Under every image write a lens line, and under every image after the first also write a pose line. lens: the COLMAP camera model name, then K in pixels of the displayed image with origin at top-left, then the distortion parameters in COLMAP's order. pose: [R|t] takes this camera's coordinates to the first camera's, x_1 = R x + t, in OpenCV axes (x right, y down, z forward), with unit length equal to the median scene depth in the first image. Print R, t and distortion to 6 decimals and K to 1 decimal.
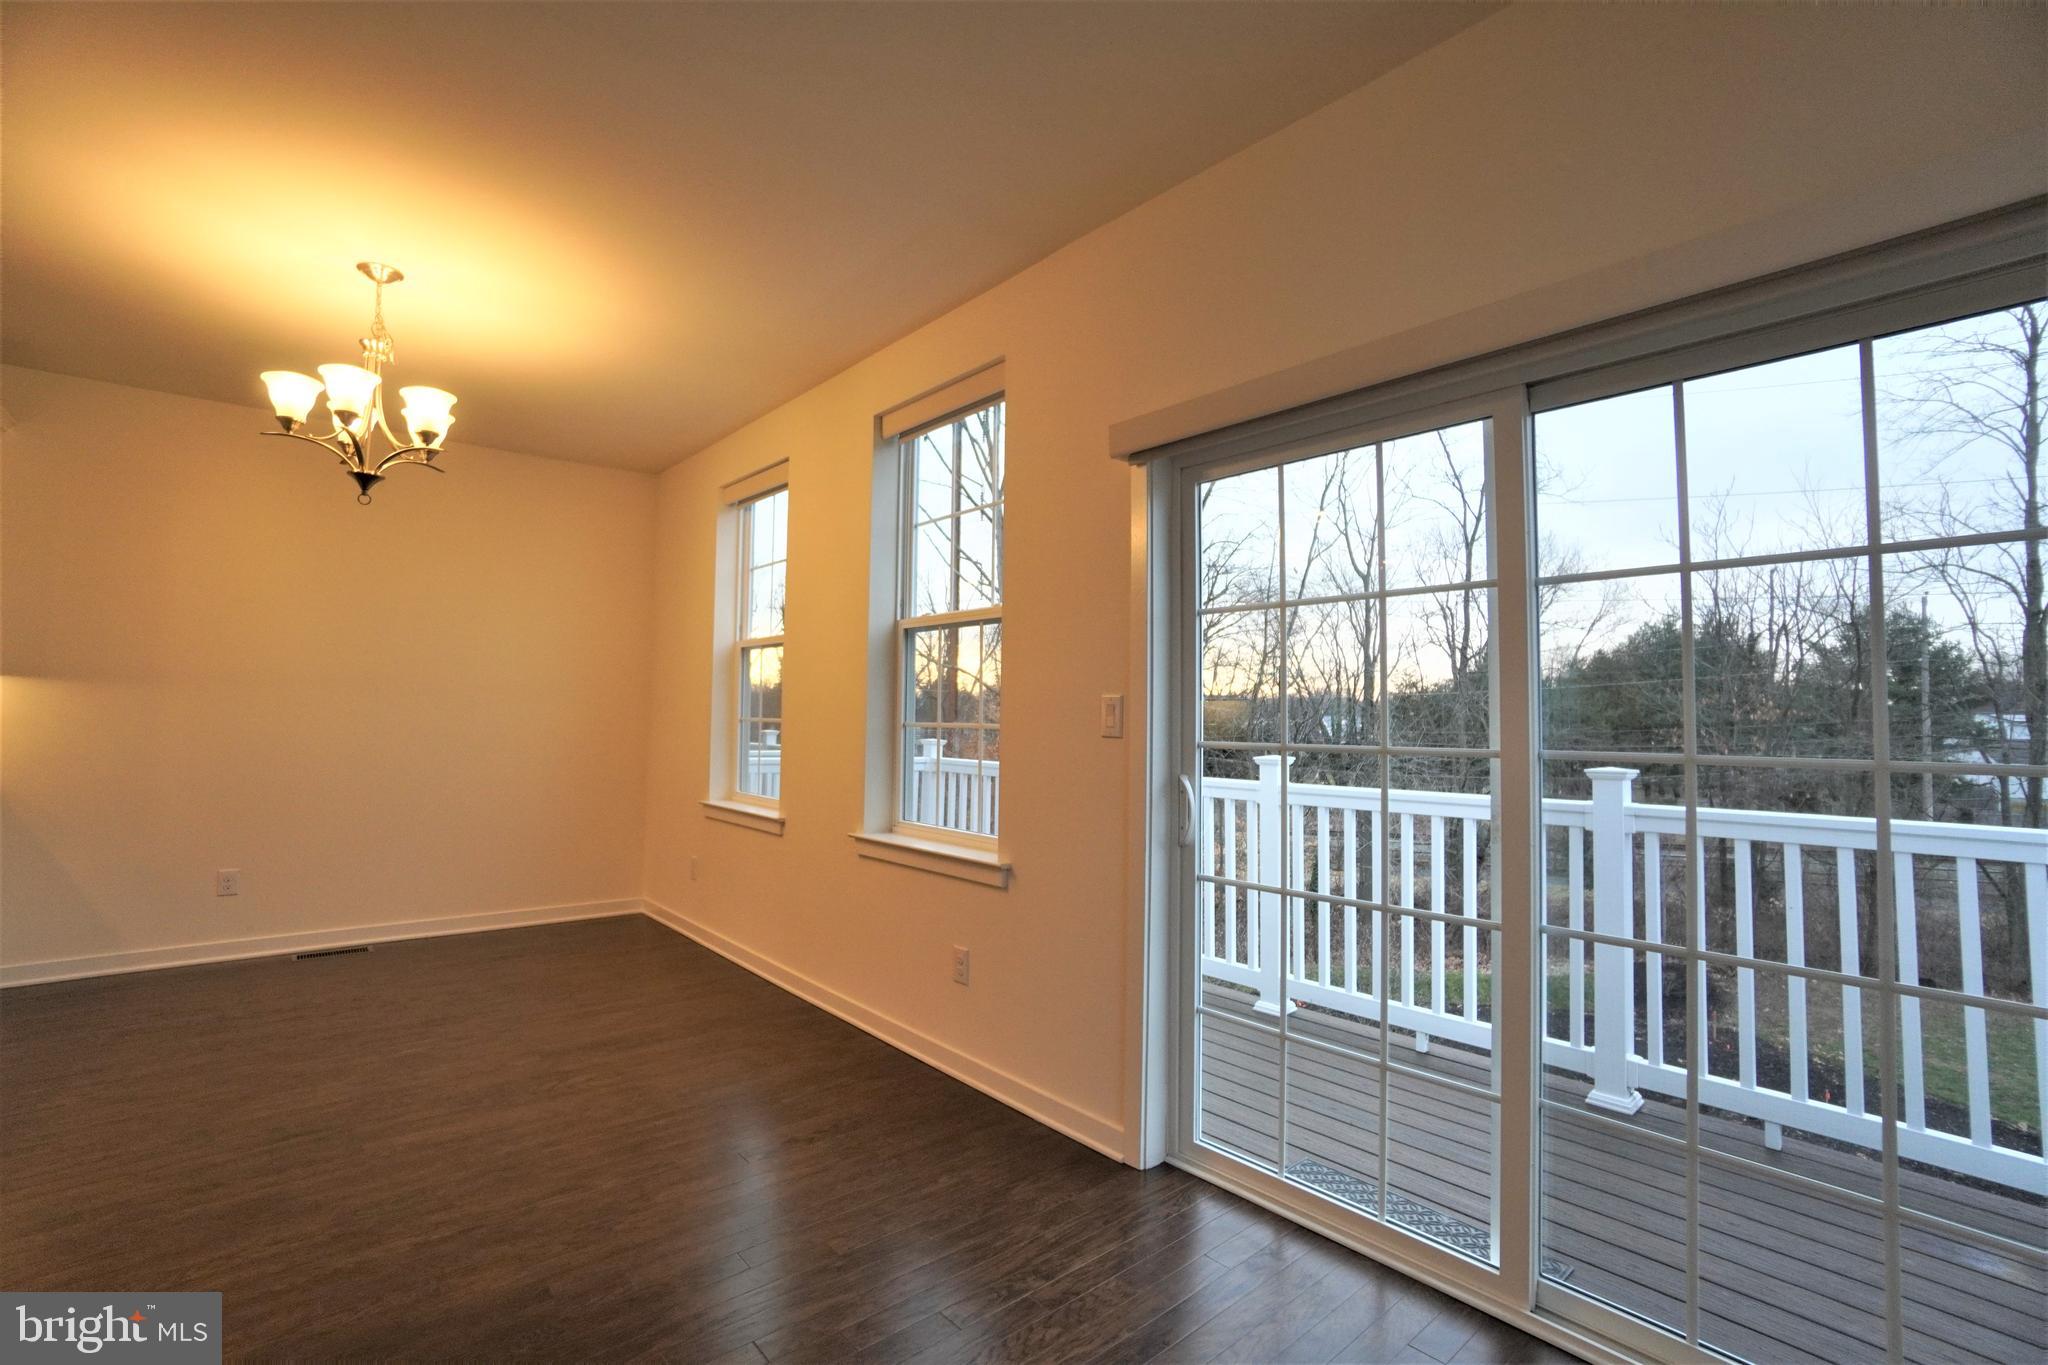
lens RADIAL K [[910.8, 0, 1018.2], [0, 910.8, 683.9], [0, 0, 1]] dist [-0.034783, 0.005760]
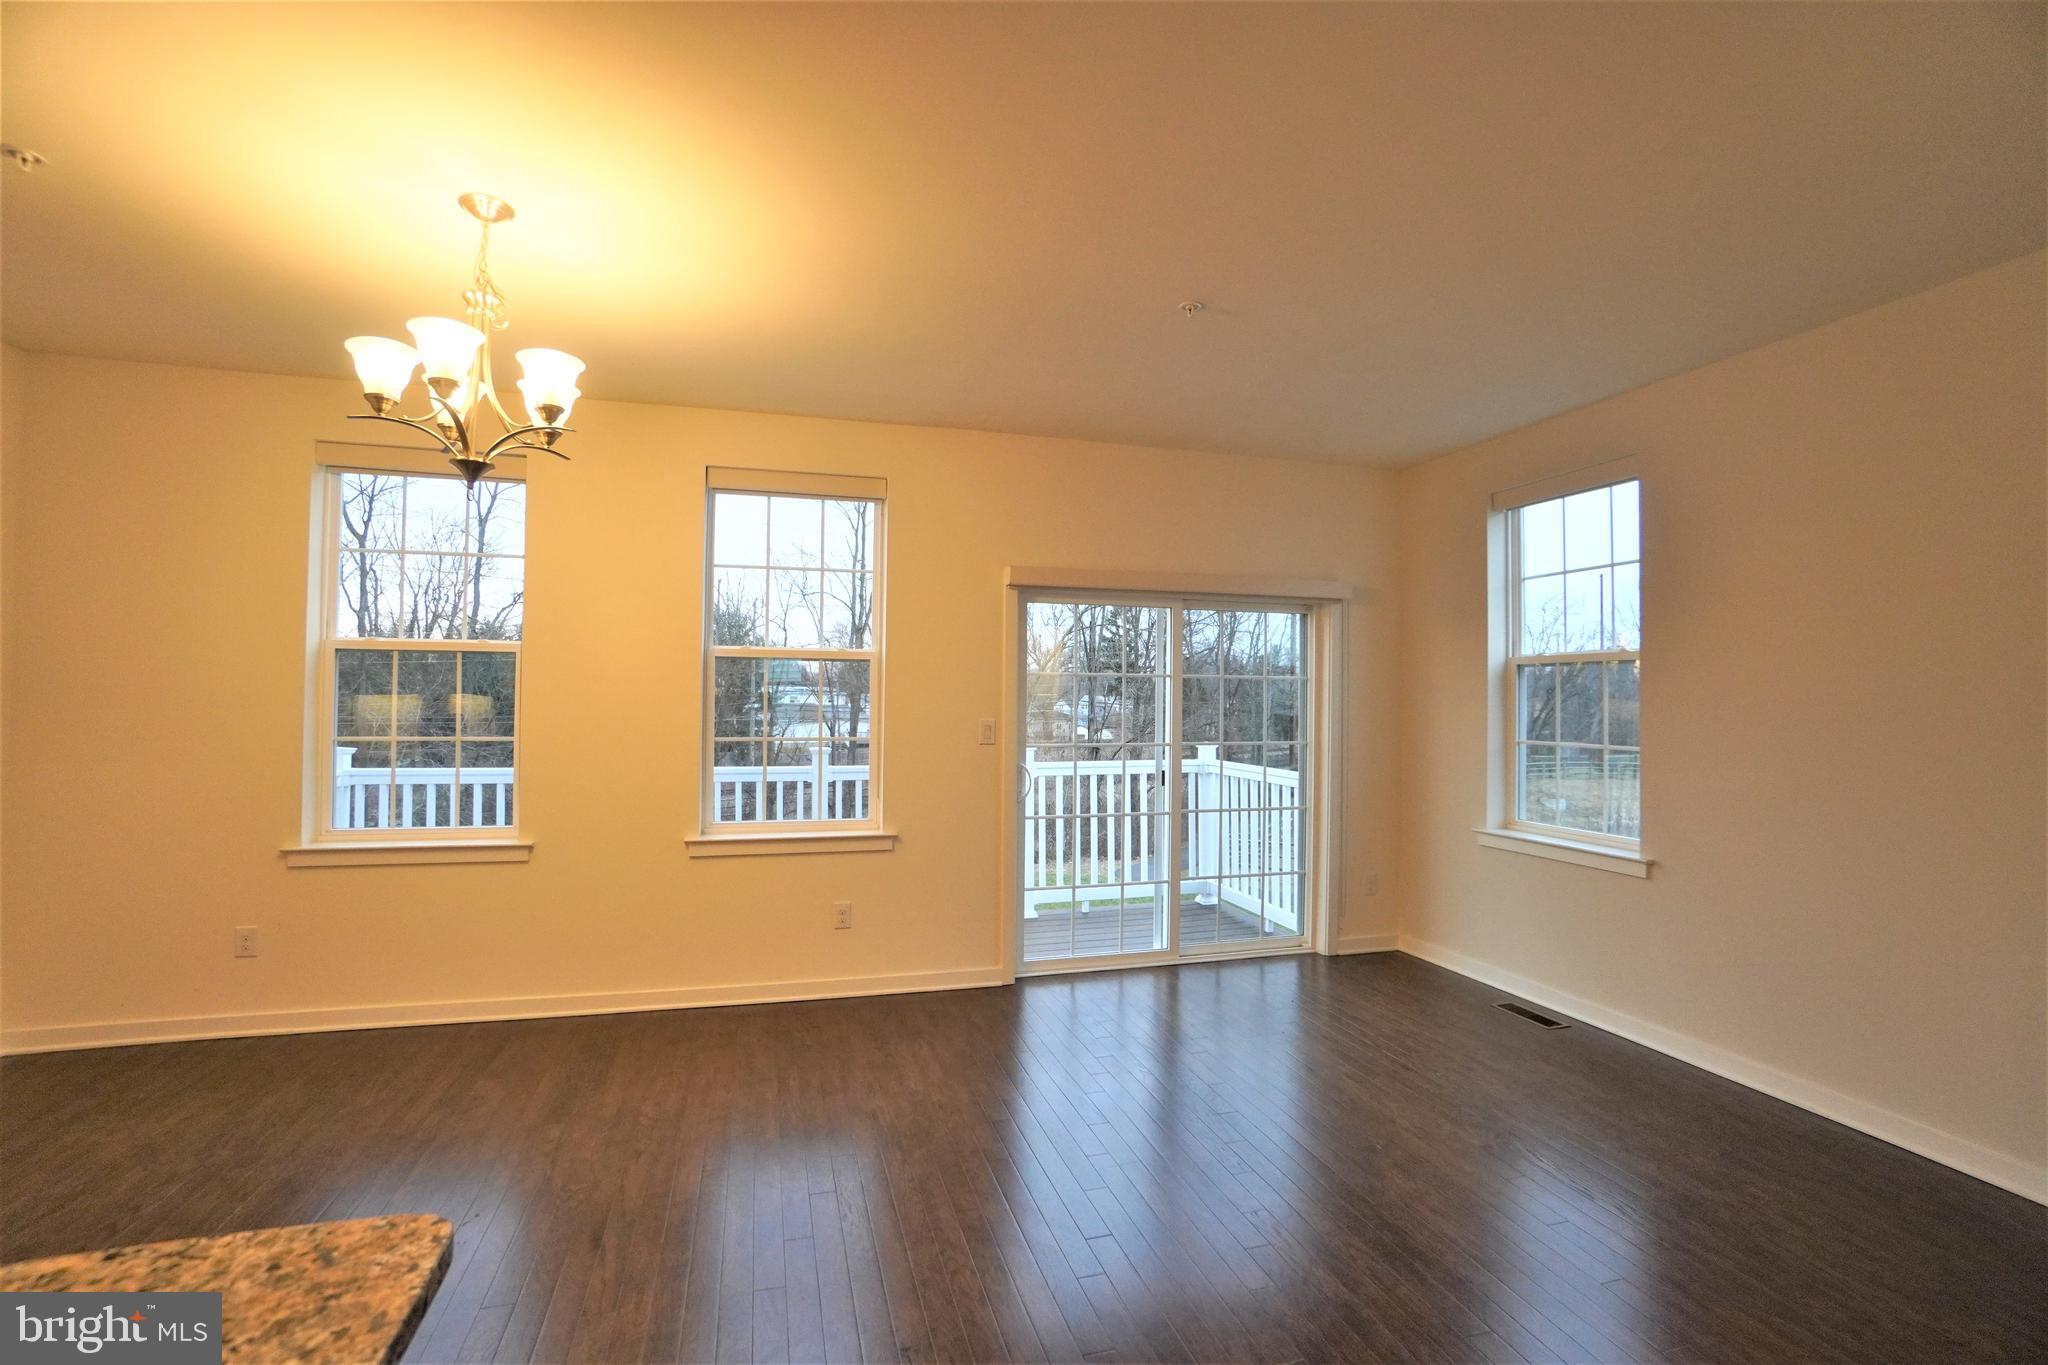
lens RADIAL K [[910.8, 0, 1020.3], [0, 910.8, 675.1], [0, 0, 1]] dist [-0.034783, 0.005760]
pose [[0.405264, 0.014250, 0.914089, -0.232660], [-0.040802, 0.999164, 0.002513, -0.012650], [-0.913289, -0.038315, 0.405507, 0.041952]]
